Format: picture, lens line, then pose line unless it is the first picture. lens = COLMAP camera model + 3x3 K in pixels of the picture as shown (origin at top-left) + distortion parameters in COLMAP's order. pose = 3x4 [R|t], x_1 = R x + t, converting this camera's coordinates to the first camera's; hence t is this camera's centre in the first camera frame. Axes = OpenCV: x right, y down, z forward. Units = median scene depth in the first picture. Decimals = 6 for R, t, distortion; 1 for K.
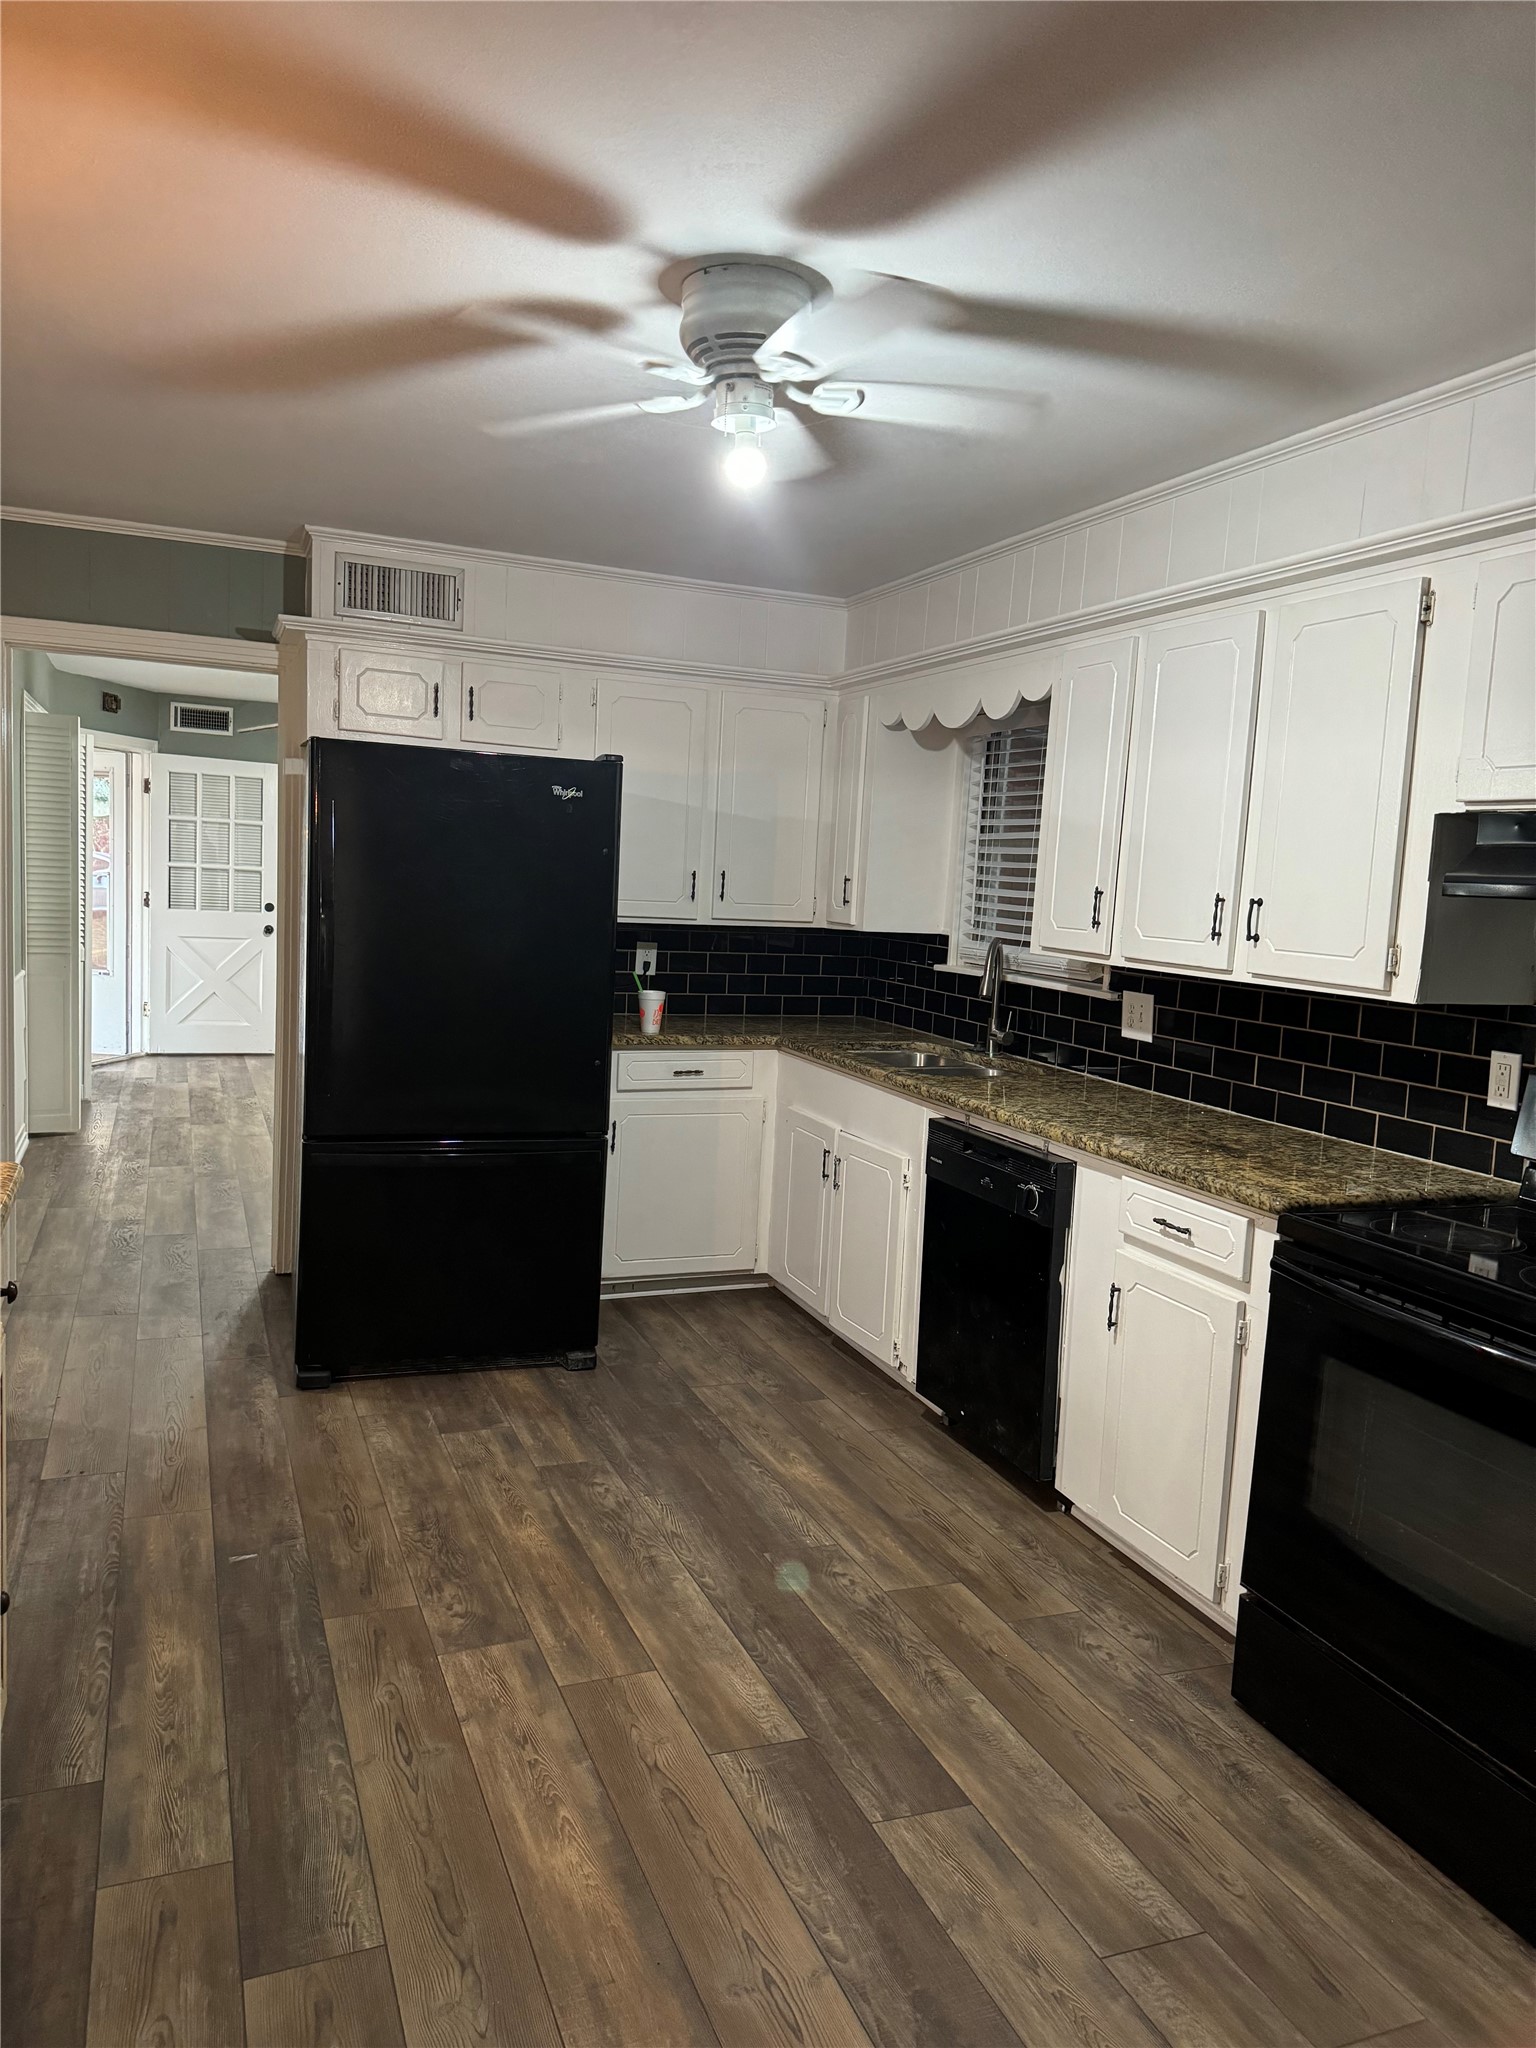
lens RADIAL K [[1459.8, 0, 766.6], [0, 1459.8, 1027.3], [0, 0, 1]] dist [0.075134, -0.091510]
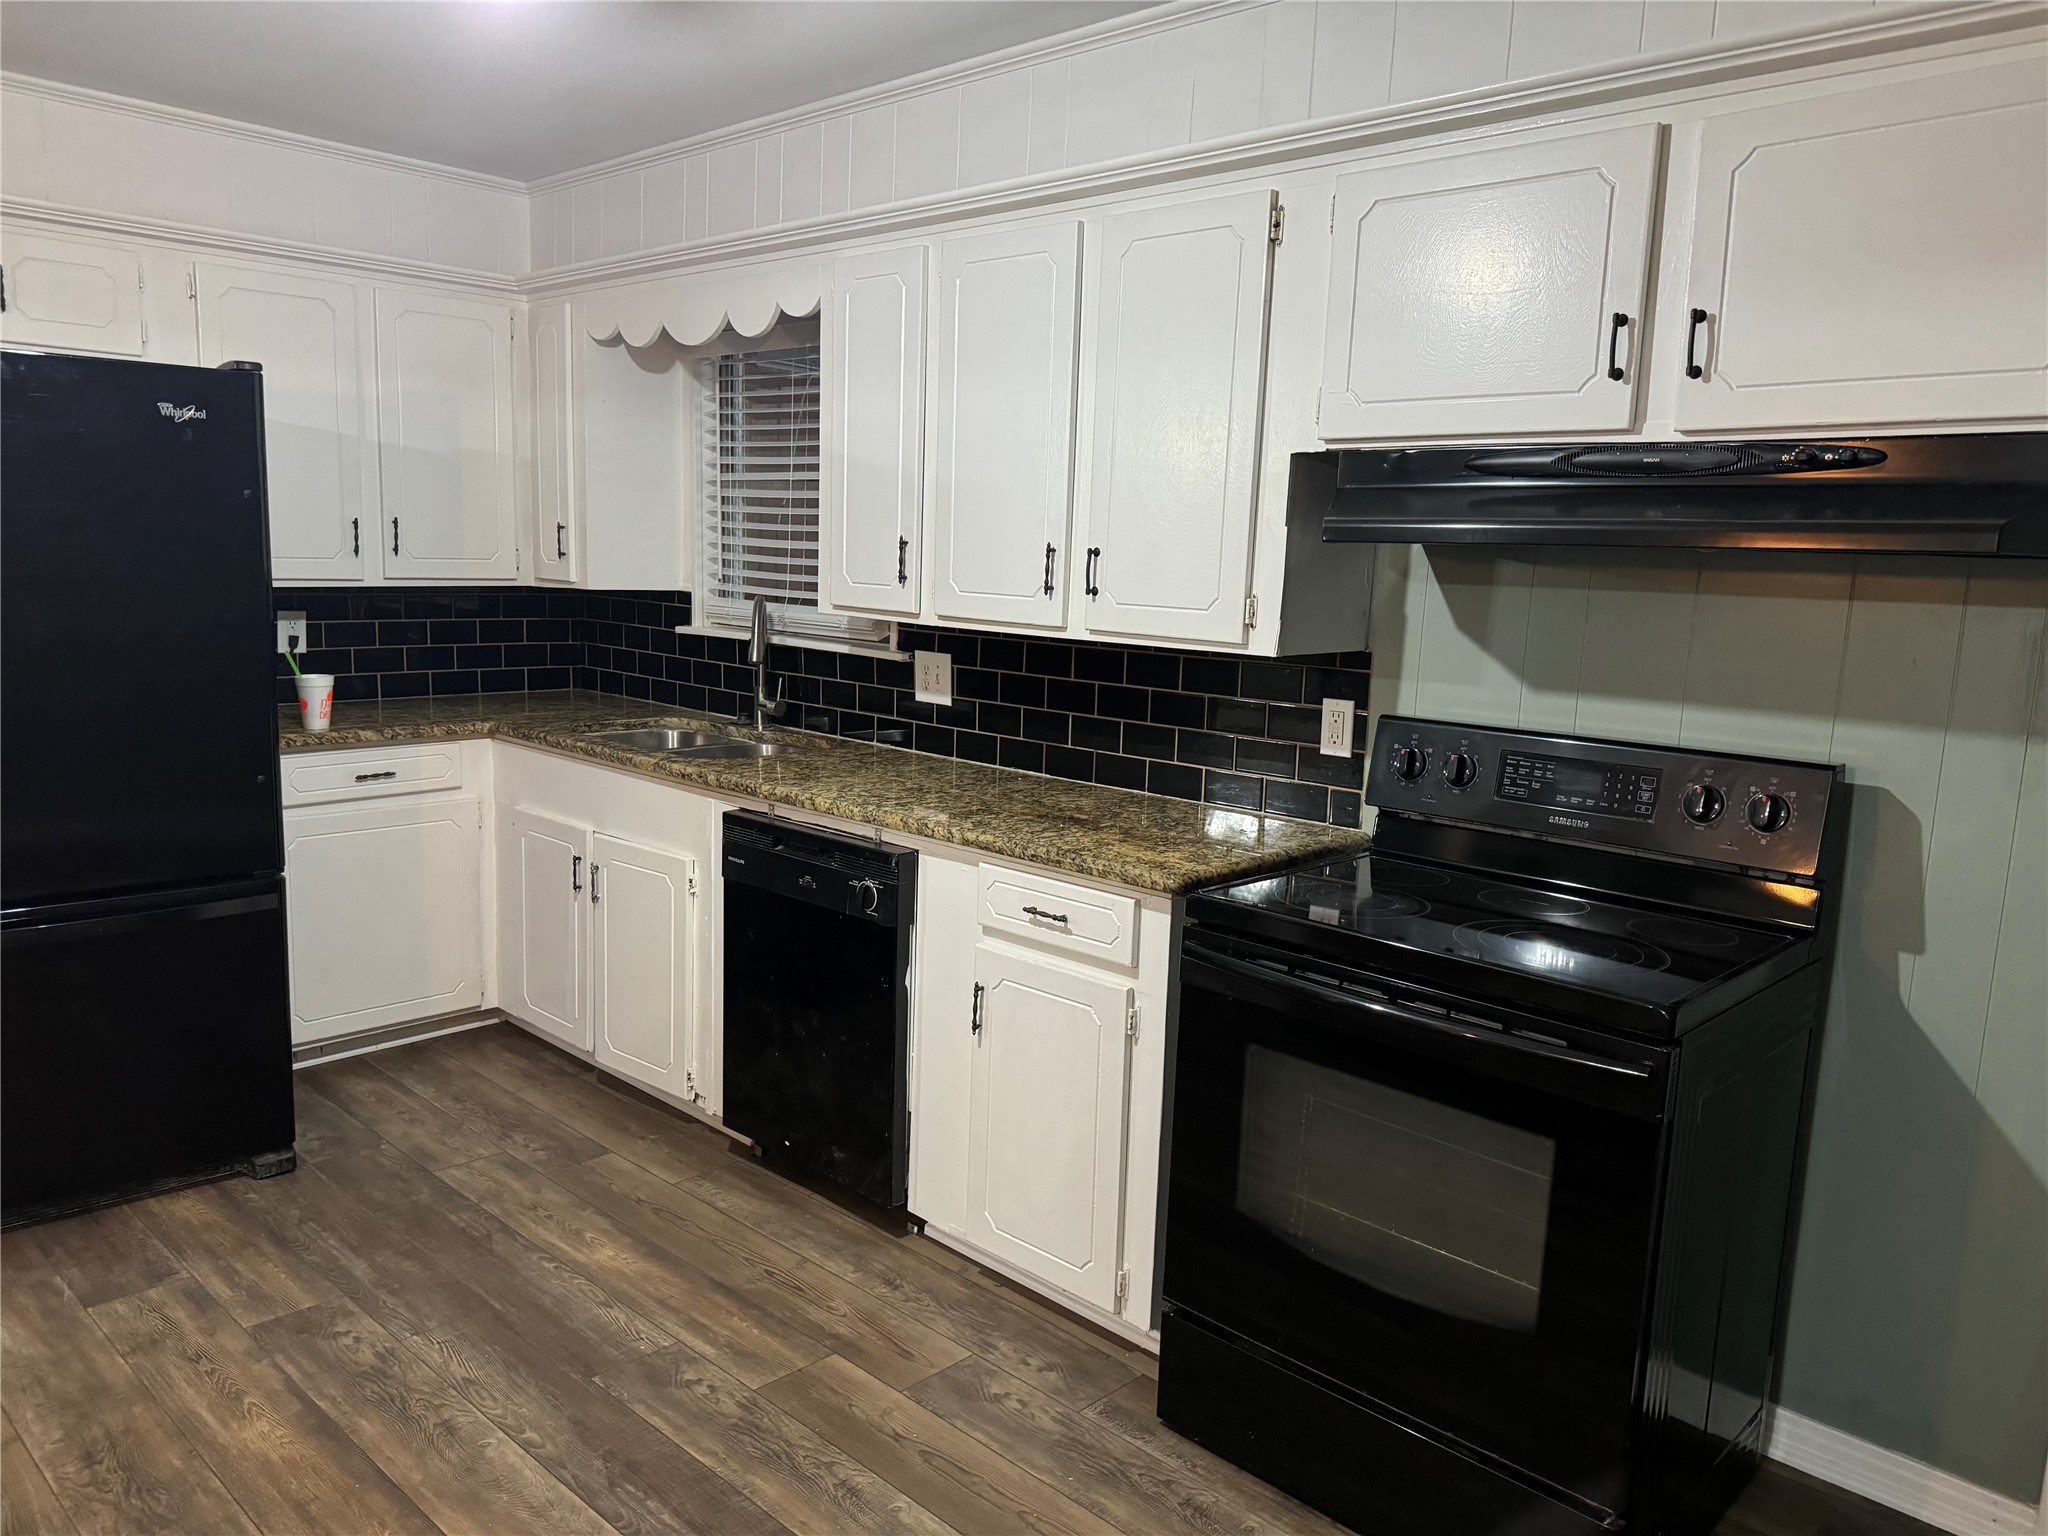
lens RADIAL K [[1459.8, 0, 1024.5], [0, 1459.8, 774.4], [0, 0, 1]] dist [0.075134, -0.091510]
pose [[0.910255, -0.082261, 0.405794, -0.070699], [0.054400, 0.995330, 0.079742, -0.017254], [-0.410458, -0.050510, 0.910479, 0.150345]]
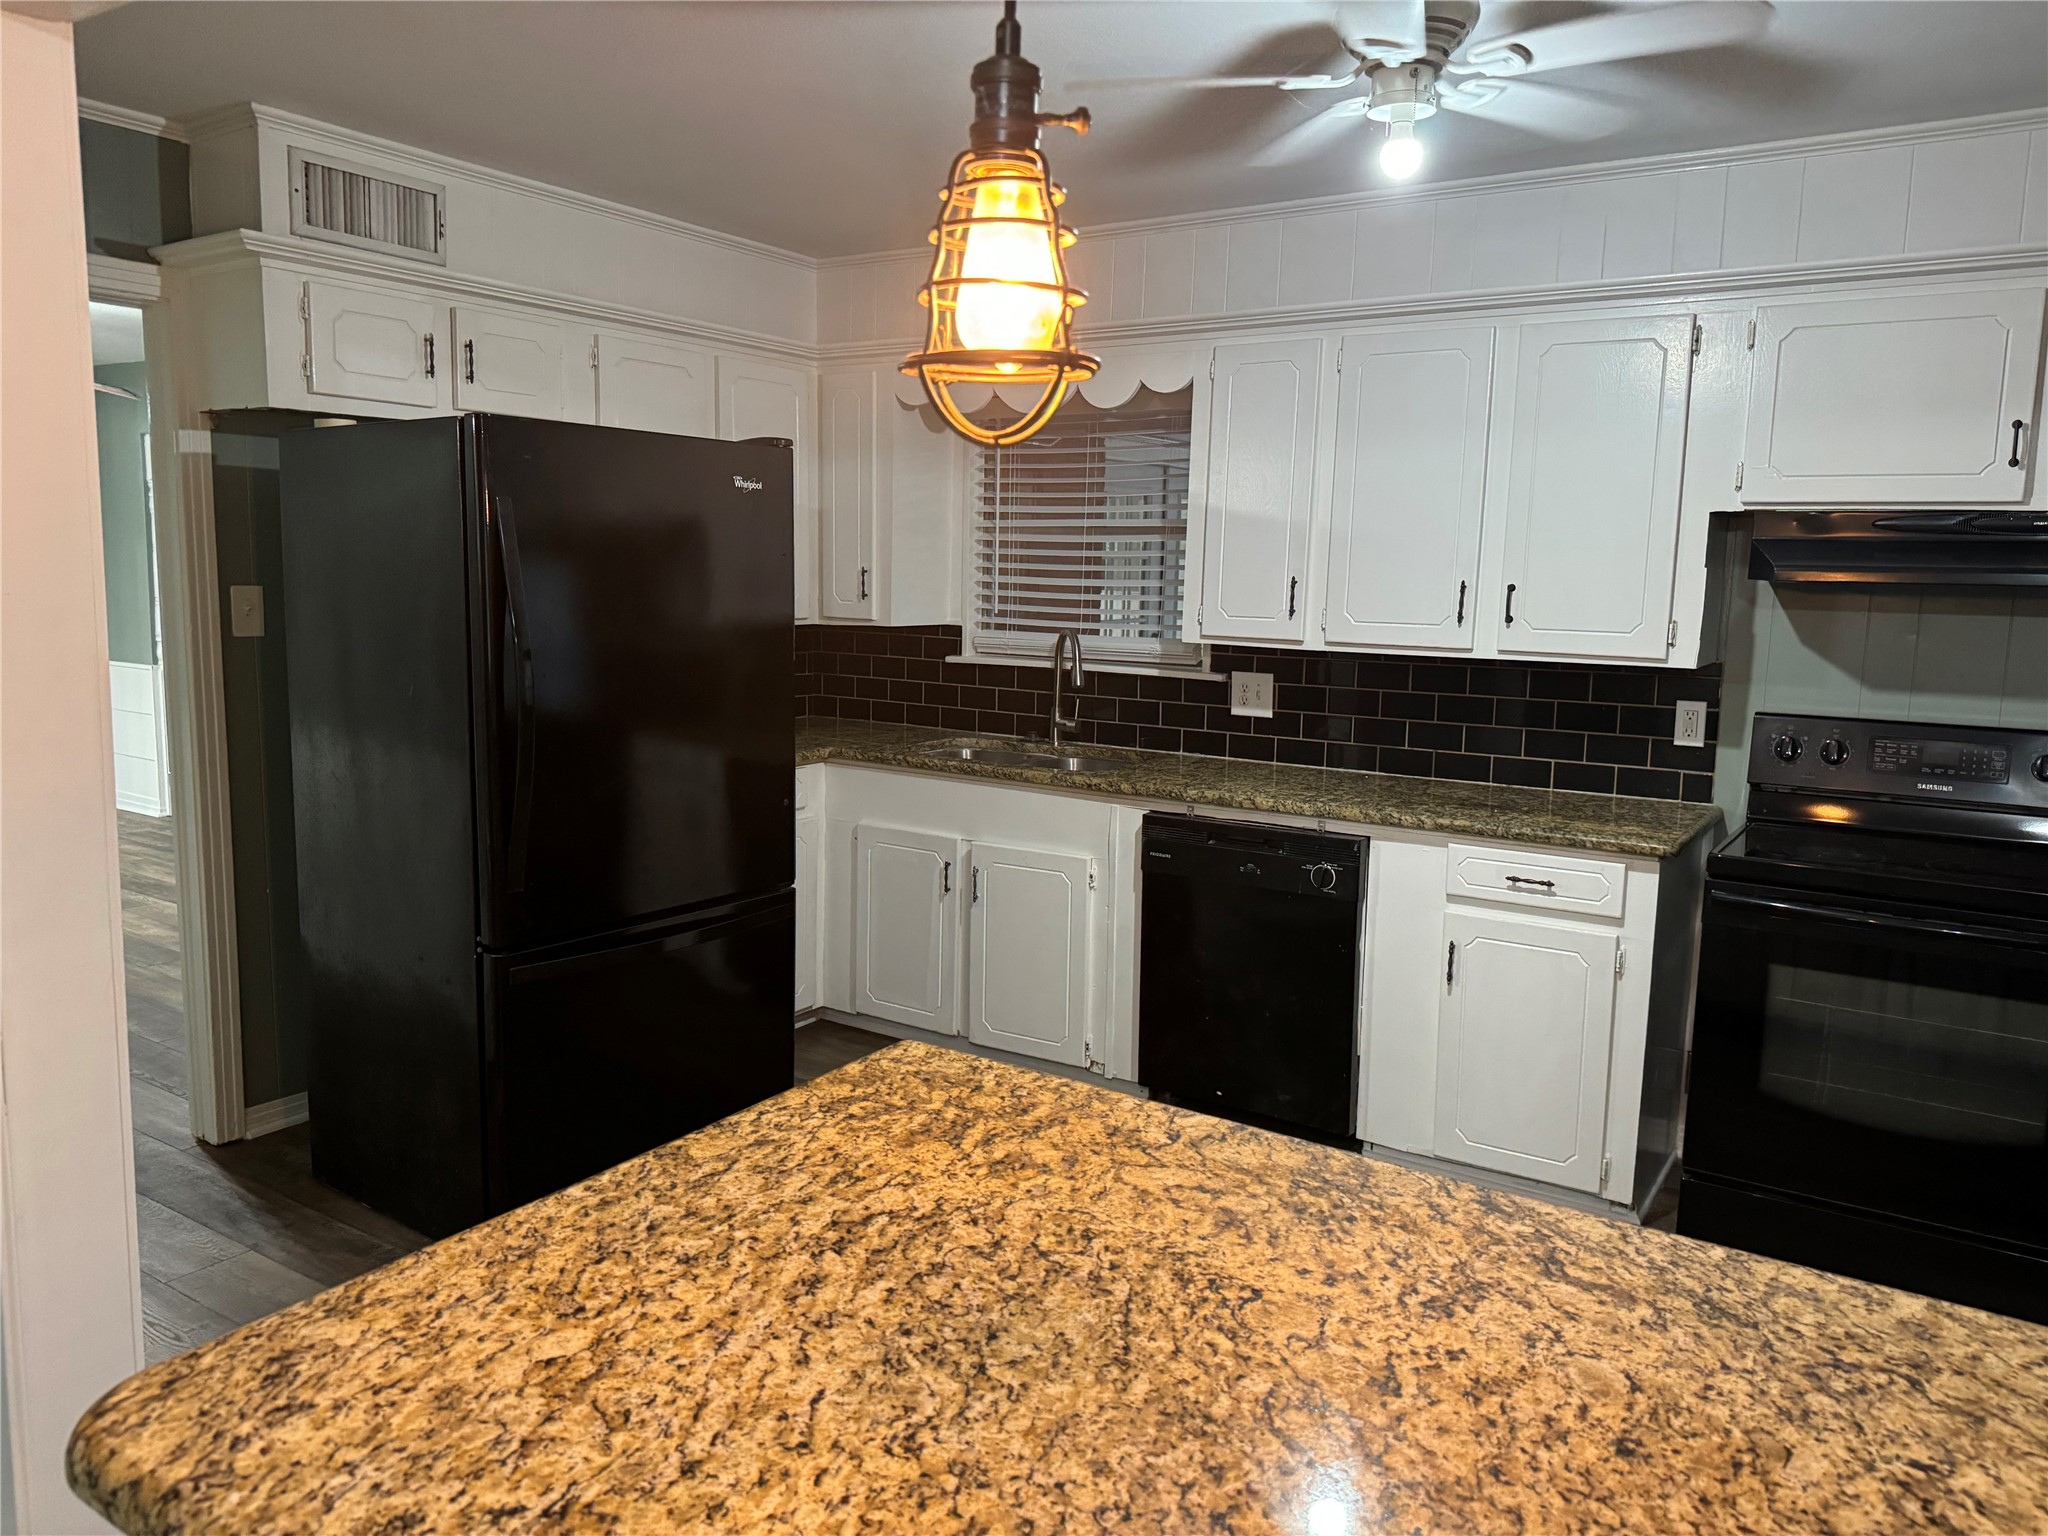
lens RADIAL K [[1459.8, 0, 1004.4], [0, 1459.8, 752.6], [0, 0, 1]] dist [0.075134, -0.091510]
pose [[0.819754, -0.106666, 0.562694, -0.521313], [0.081284, 0.994226, 0.070051, -0.057018], [-0.566918, -0.011686, 0.823692, 0.233055]]
